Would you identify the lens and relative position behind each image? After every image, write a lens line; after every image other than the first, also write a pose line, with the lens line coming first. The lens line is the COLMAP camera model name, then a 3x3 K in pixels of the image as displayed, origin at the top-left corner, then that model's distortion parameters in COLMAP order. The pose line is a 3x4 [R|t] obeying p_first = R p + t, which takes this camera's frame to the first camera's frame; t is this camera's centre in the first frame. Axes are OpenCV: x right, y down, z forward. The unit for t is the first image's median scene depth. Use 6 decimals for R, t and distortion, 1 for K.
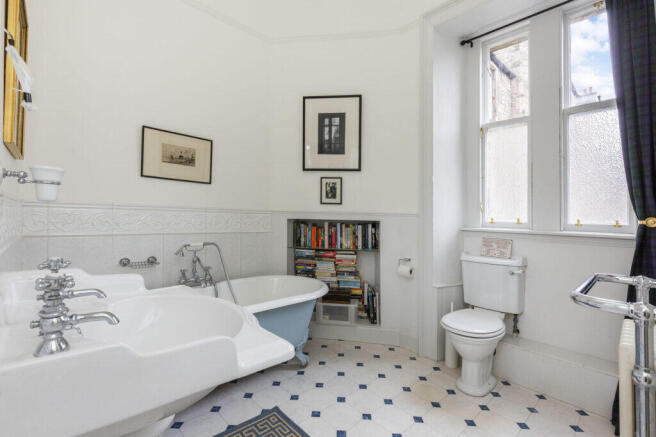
lens RADIAL K [[285.2, 0, 327.7], [0, 285.2, 219.4], [0, 0, 1]] dist [0.003795, 0.003115]
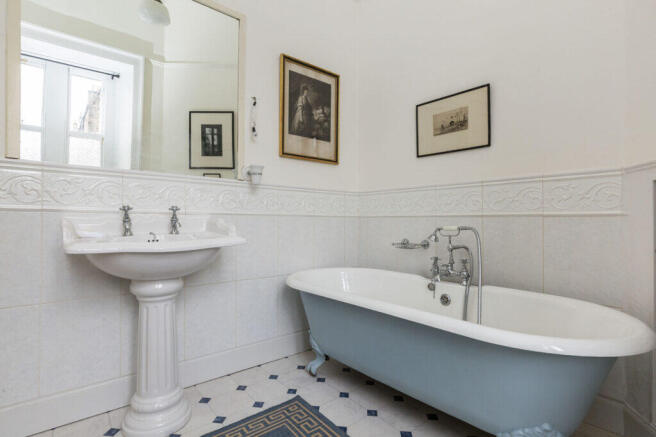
lens RADIAL K [[331.6, 0, 329.8], [0, 331.6, 218.0], [0, 0, 1]] dist [-0.016249, 0.001126]
pose [[-0.046448, -0.016011, -0.998792, 0.464185], [0.014872, 0.999750, -0.016718, 0.068149], [0.998810, -0.015630, -0.046199, 0.702558]]
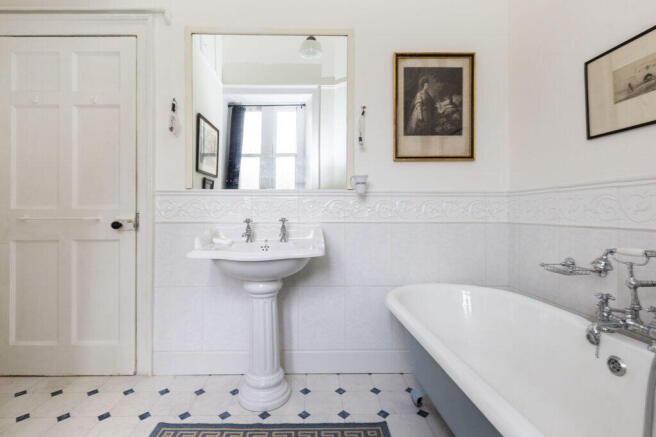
lens RADIAL K [[315.3, 0, 309.8], [0, 315.3, 209.9], [0, 0, 1]] dist [0.008439, -0.002292]
pose [[-0.675770, -0.010805, -0.737033, 0.305321], [0.011974, 0.999600, -0.025633, 0.023002], [0.737015, -0.026148, -0.675370, 0.953838]]
